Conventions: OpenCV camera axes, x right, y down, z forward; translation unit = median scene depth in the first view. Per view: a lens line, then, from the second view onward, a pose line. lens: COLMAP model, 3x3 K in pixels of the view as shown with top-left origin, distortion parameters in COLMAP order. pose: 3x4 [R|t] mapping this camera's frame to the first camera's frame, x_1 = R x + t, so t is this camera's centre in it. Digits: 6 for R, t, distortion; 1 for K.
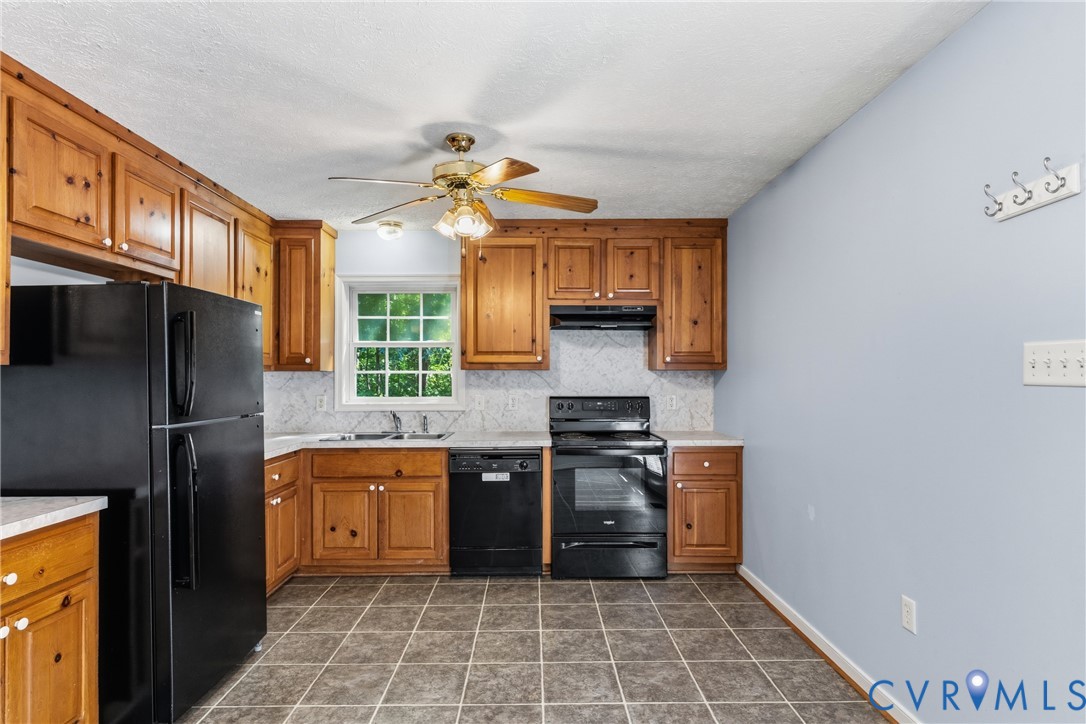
lens RADIAL K [[573.3, 0, 538.1], [0, 573.3, 376.0], [0, 0, 1]] dist [0.003184, 0.001309]
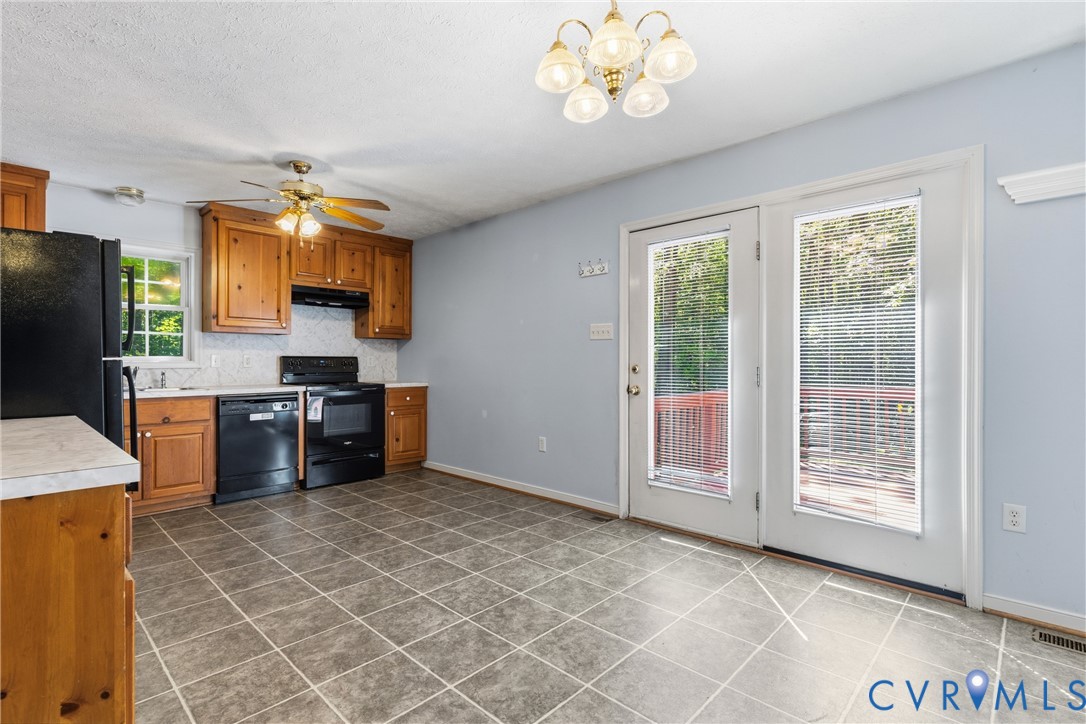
lens RADIAL K [[516.9, 0, 536.7], [0, 516.9, 365.0], [0, 0, 1]] dist [-0.002082, 0.000205]
pose [[0.704913, -0.001836, 0.709291, -0.419598], [-0.005633, 0.999951, 0.008188, 0.045996], [-0.709271, -0.009767, 0.704868, -0.213226]]
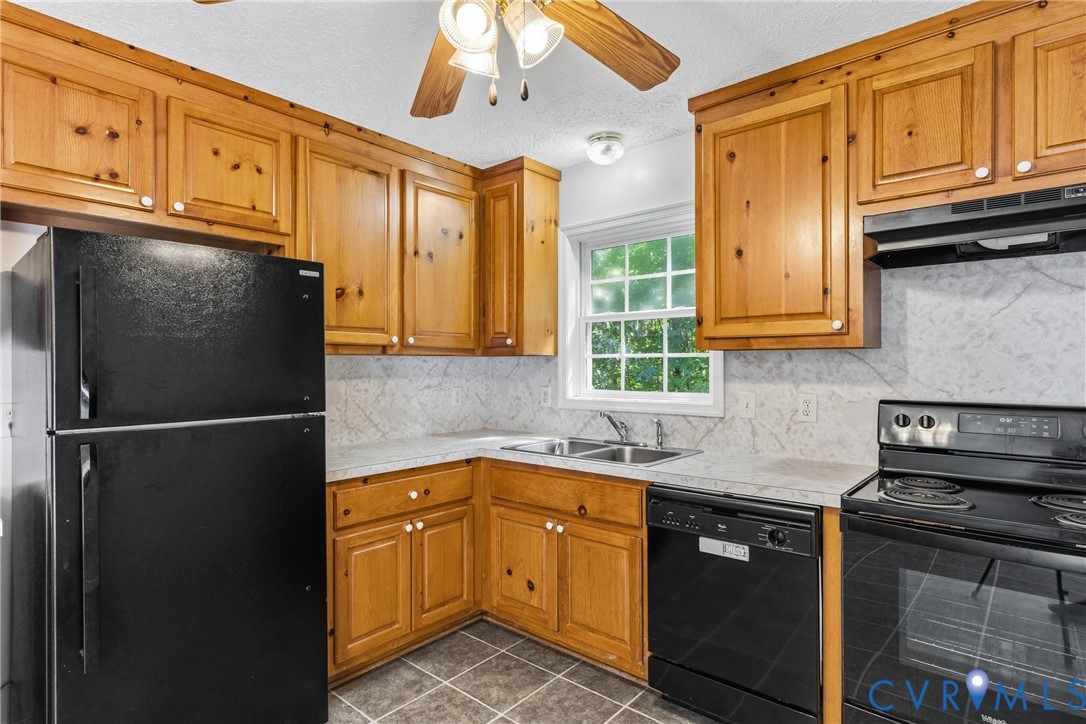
lens RADIAL K [[573.3, 0, 532.4], [0, 573.3, 363.4], [0, 0, 1]] dist [0.003184, 0.001309]
pose [[0.750466, -0.002367, -0.660905, 0.134925], [0.002873, 0.999996, -0.000319, 0.002882], [0.660903, -0.001659, 0.750470, 0.444489]]
